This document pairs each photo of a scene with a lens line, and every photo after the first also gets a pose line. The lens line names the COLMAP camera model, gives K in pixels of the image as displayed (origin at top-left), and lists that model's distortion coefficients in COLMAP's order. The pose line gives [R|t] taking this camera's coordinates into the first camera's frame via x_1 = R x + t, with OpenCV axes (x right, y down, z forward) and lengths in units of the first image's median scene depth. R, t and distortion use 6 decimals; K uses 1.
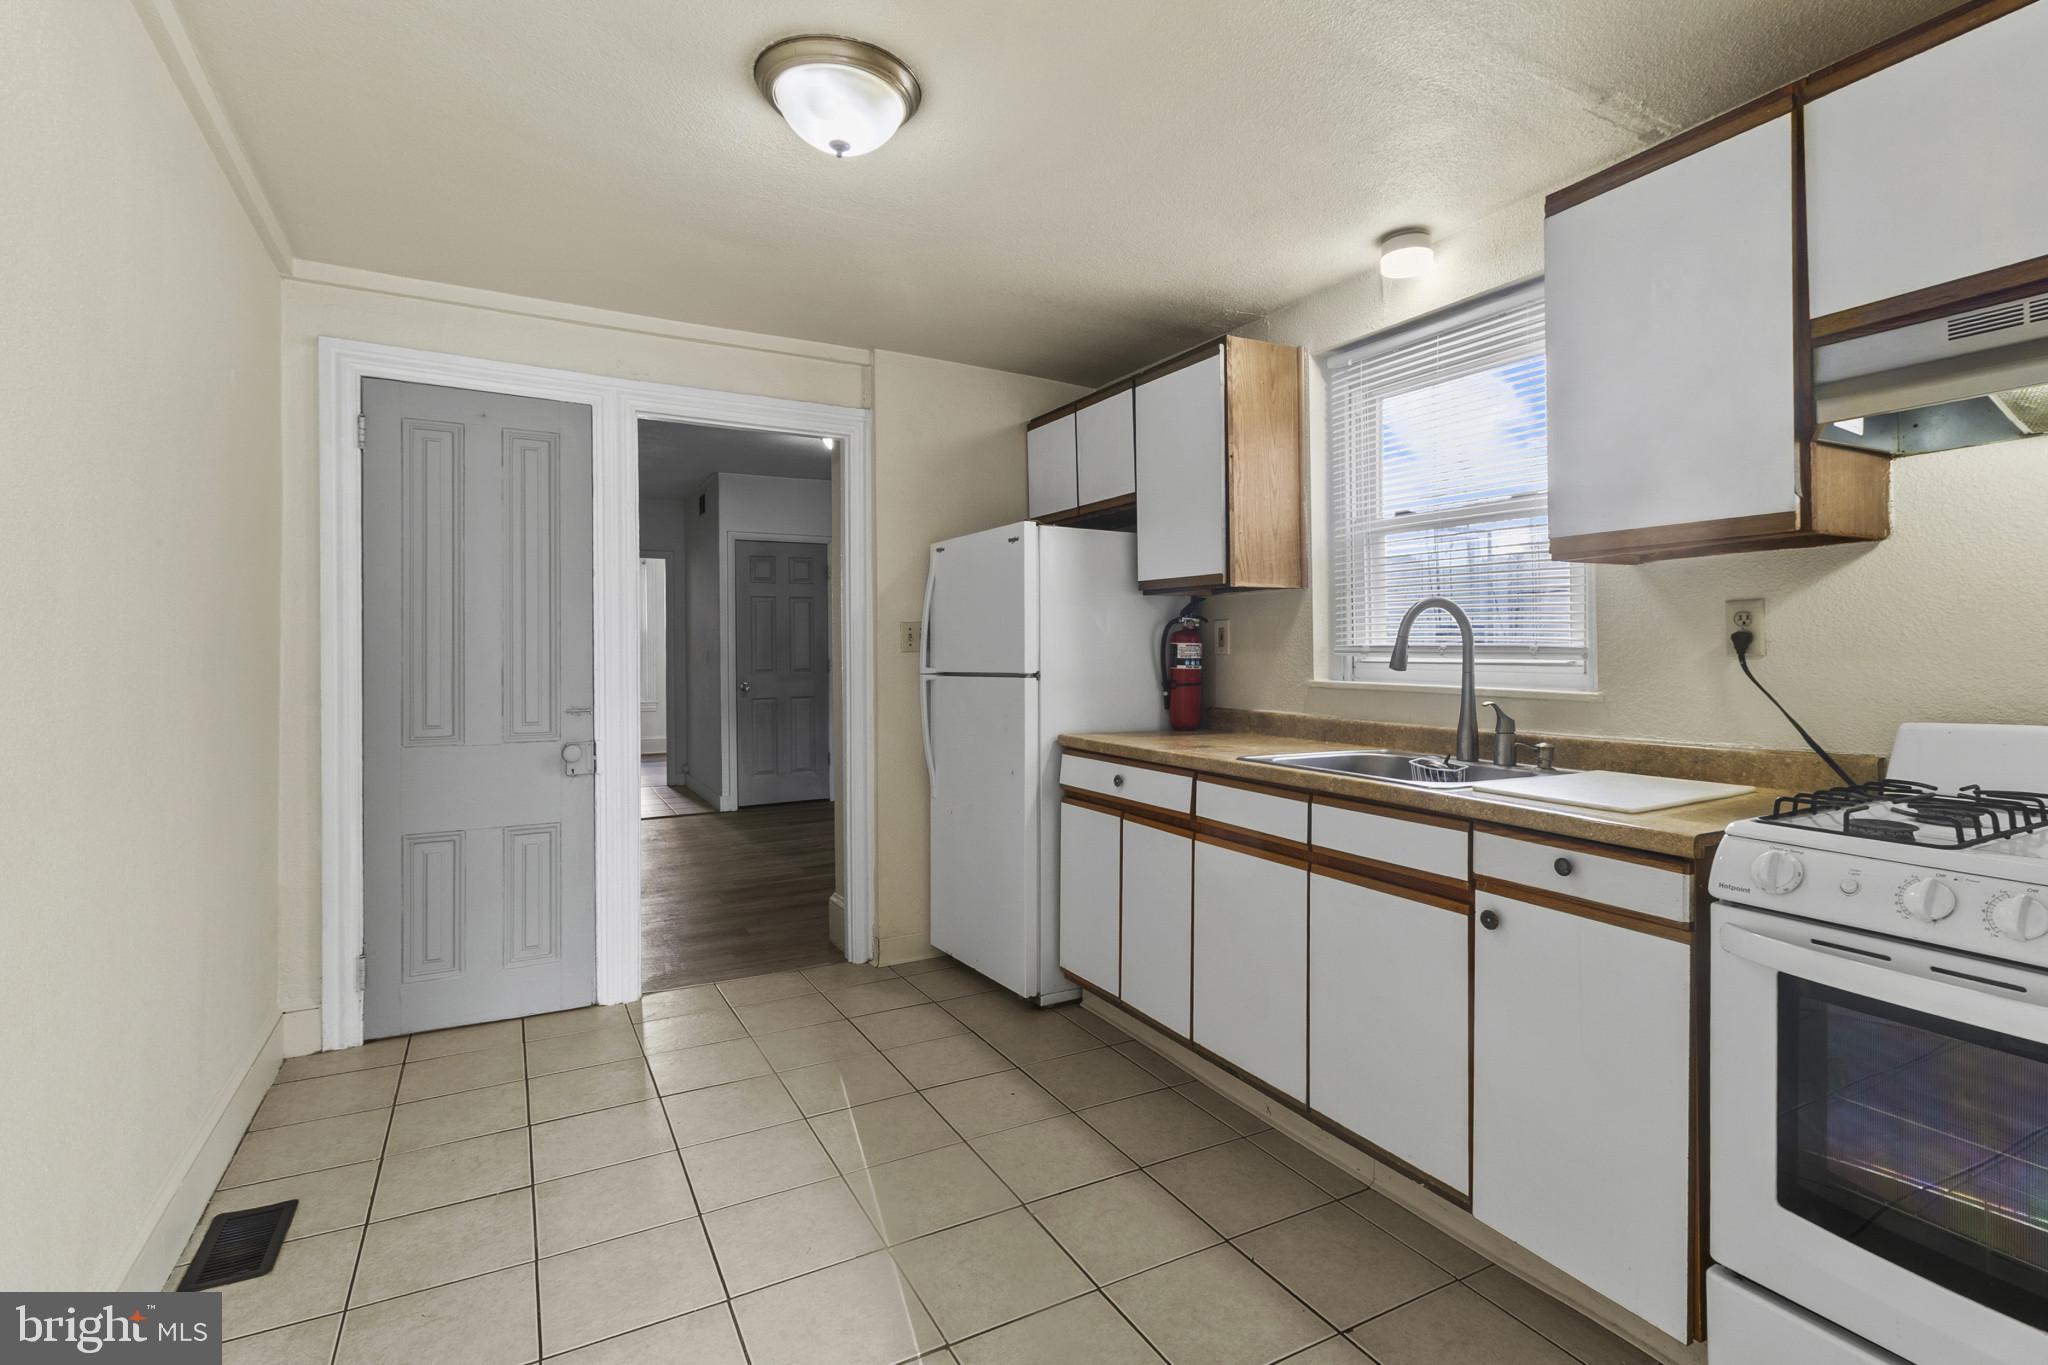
lens RADIAL K [[968.4, 0, 1043.5], [0, 968.4, 659.9], [0, 0, 1]] dist [0.007801, -0.000370]
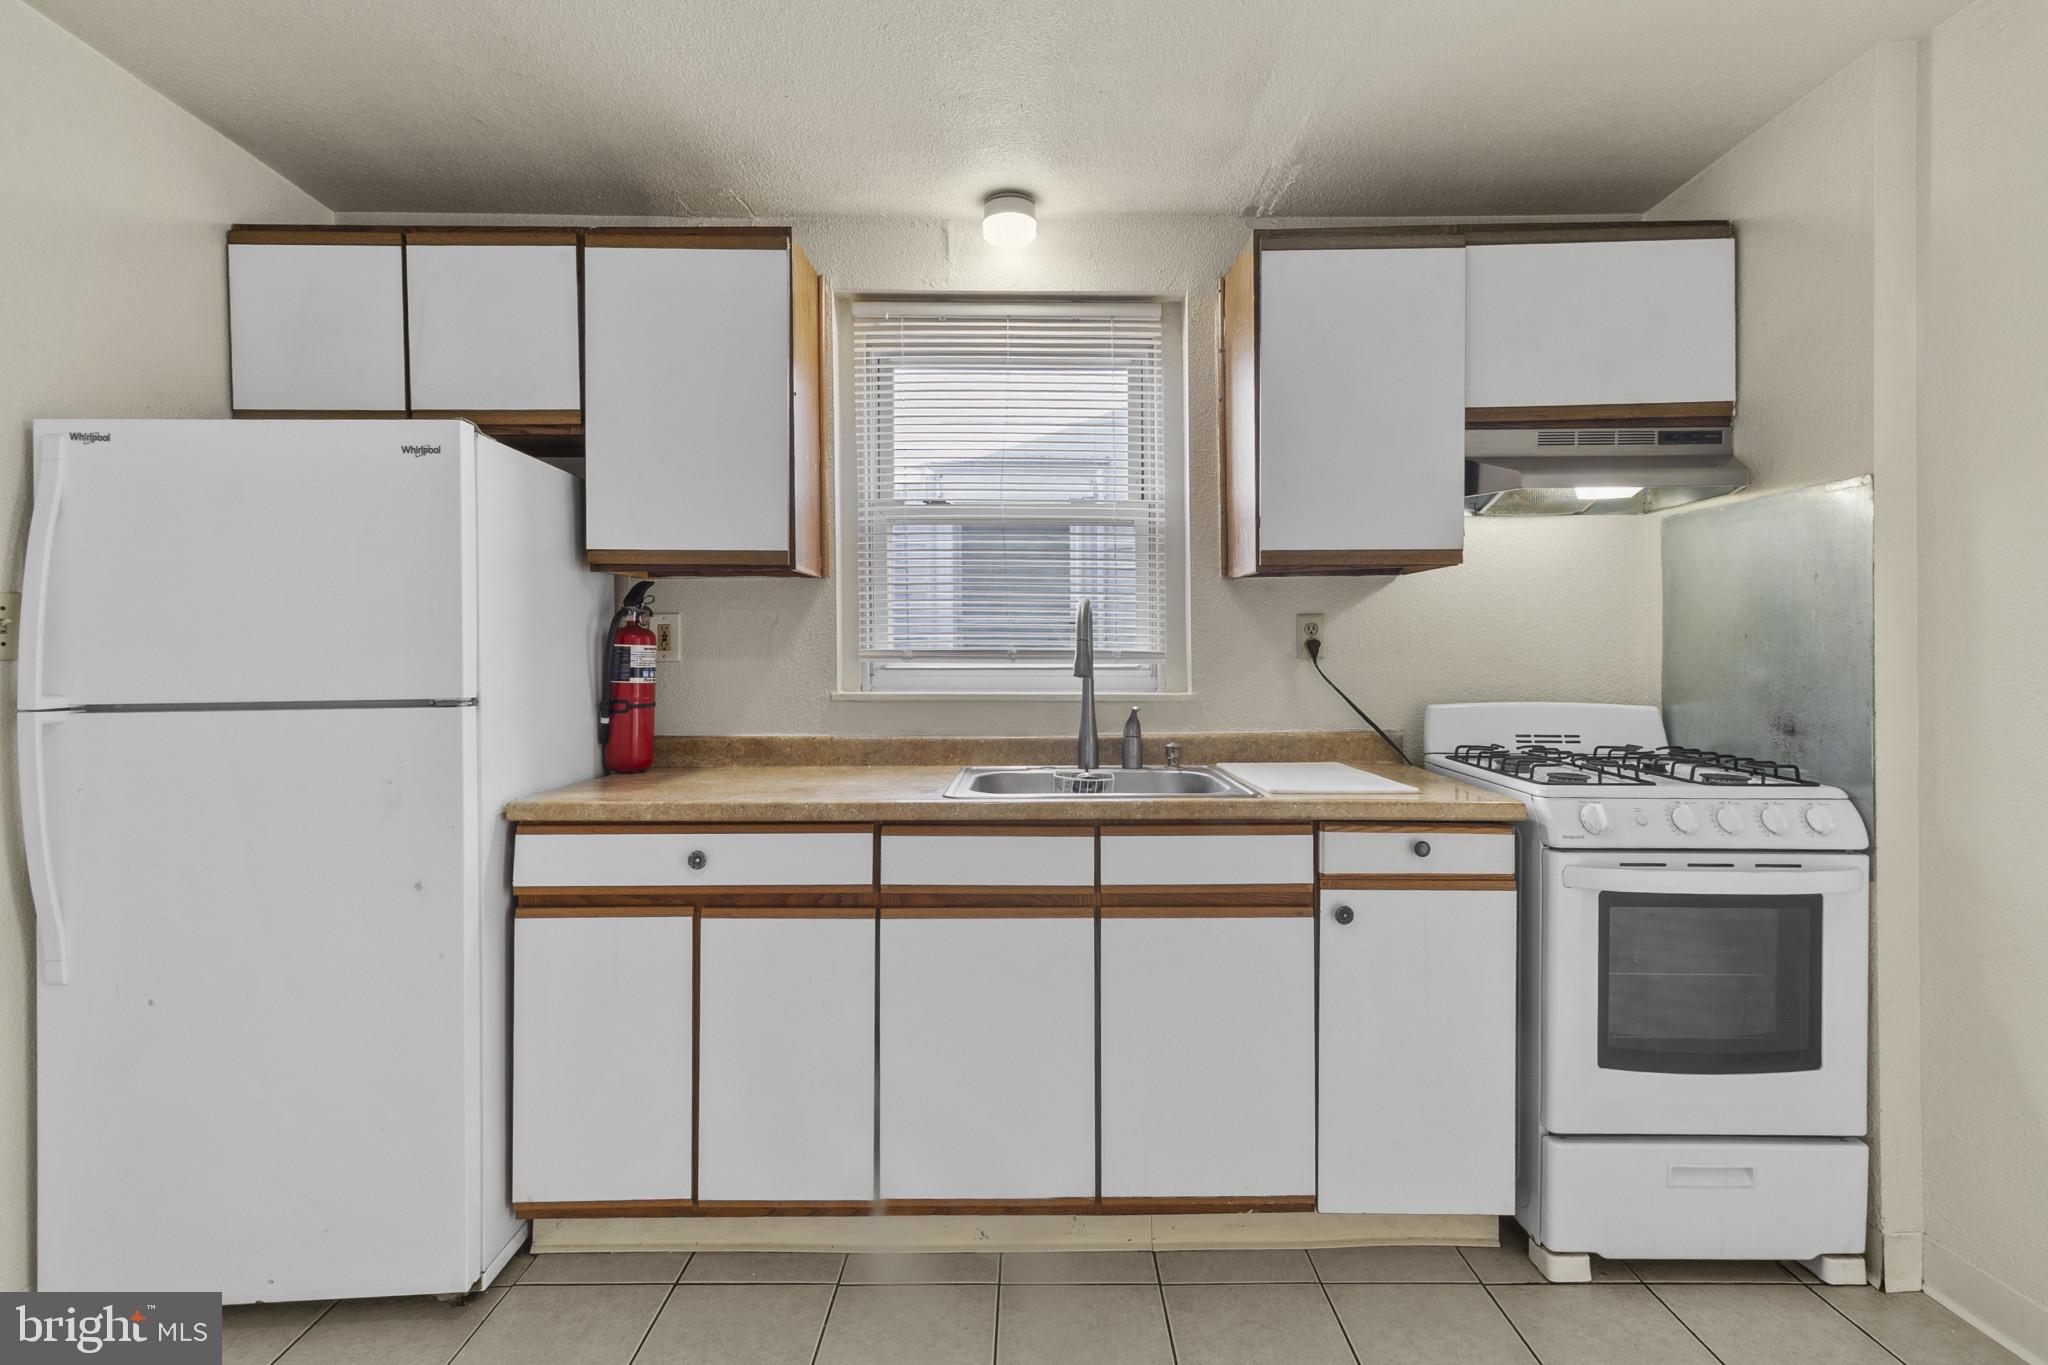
lens RADIAL K [[968.4, 0, 1043.5], [0, 968.4, 659.9], [0, 0, 1]] dist [0.007801, -0.000370]
pose [[0.480371, -0.006022, 0.877044, -0.413632], [0.011054, 0.999939, 0.000811, -0.005913], [-0.876995, 0.009306, 0.480409, 0.540936]]
